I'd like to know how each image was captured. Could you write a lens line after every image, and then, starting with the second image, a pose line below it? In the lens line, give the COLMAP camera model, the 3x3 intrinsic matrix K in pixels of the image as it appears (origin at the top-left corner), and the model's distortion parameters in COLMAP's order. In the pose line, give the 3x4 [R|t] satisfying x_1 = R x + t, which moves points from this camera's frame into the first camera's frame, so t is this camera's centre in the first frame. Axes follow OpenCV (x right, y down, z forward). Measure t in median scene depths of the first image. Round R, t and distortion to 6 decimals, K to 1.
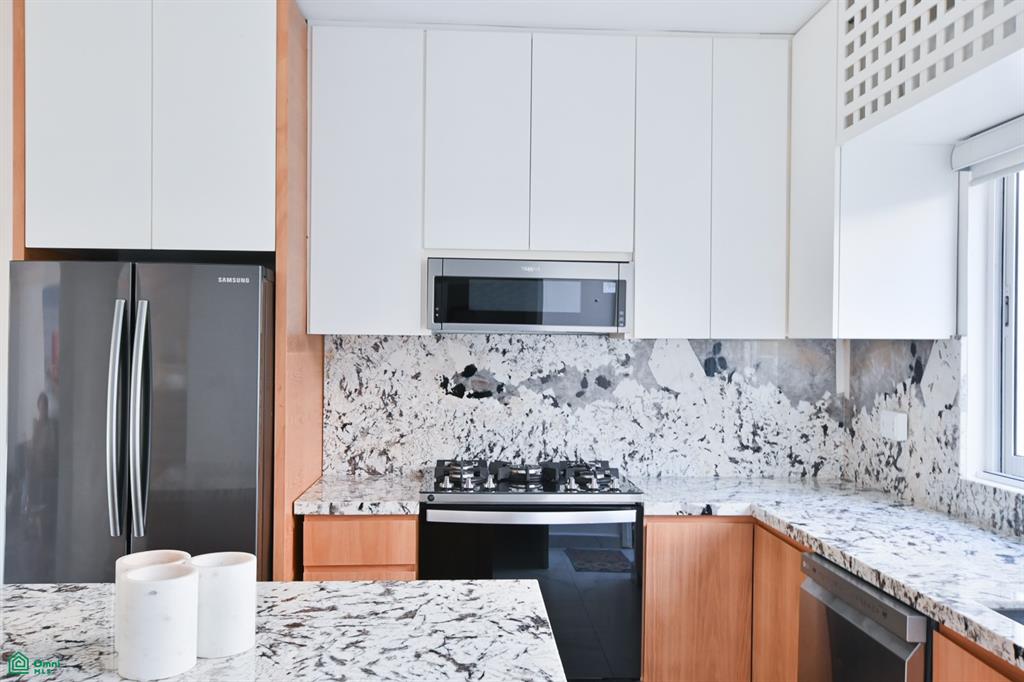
lens RADIAL K [[838.5, 0, 498.9], [0, 838.5, 347.5], [0, 0, 1]] dist [0.003993, 0.030423]
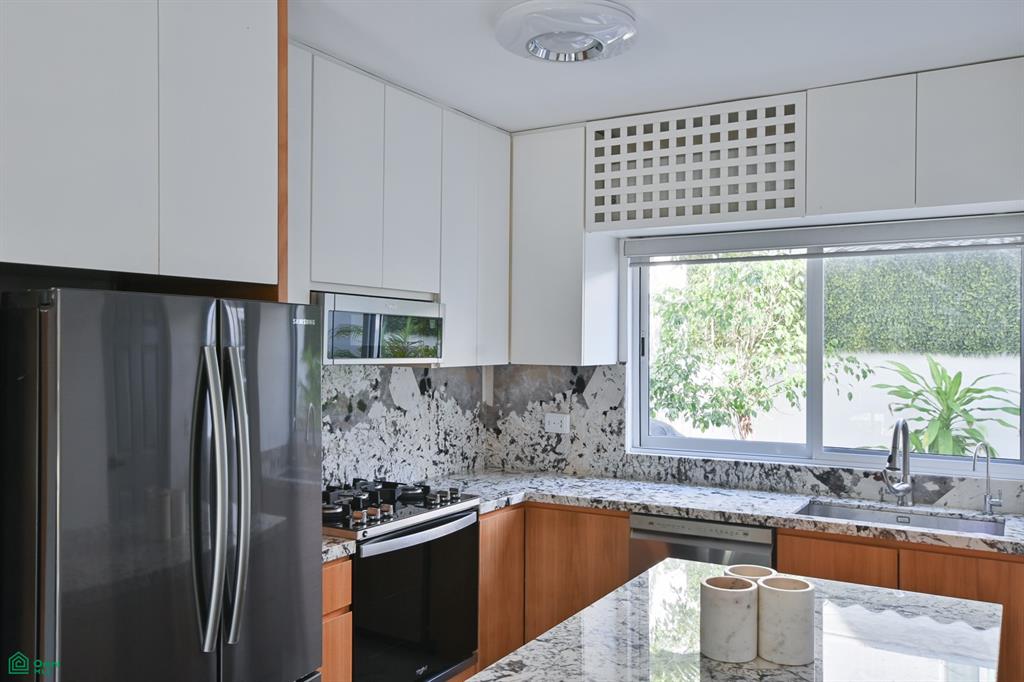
lens RADIAL K [[838.5, 0, 501.2], [0, 838.5, 349.1], [0, 0, 1]] dist [0.003993, 0.030423]
pose [[0.562429, -0.011202, 0.826770, -0.755863], [0.001497, 0.999920, 0.012530, -0.051159], [-0.826845, -0.005809, 0.562401, 0.274098]]
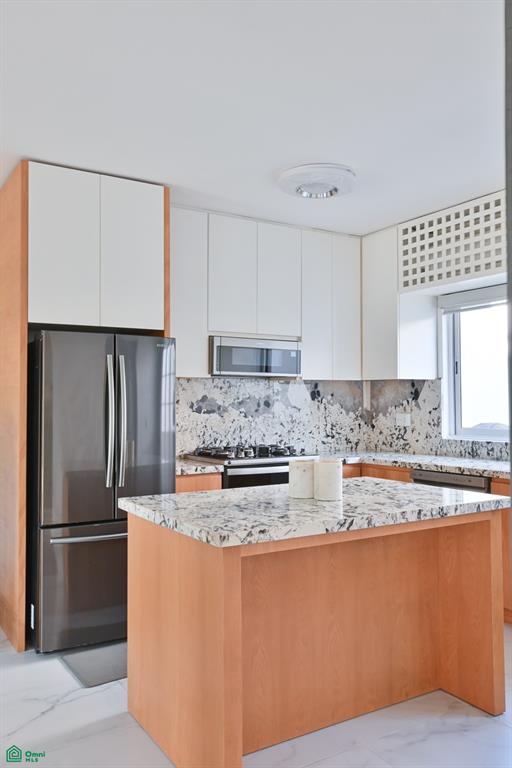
lens RADIAL K [[628.8, 0, 237.9], [0, 628.8, 380.9], [0, 0, 1]] dist [0.003993, 0.030423]
pose [[0.884838, 0.002640, 0.465891, -0.669682], [0.011139, 0.999578, -0.026820, 0.030378], [-0.465765, 0.028921, 0.884436, -0.250475]]
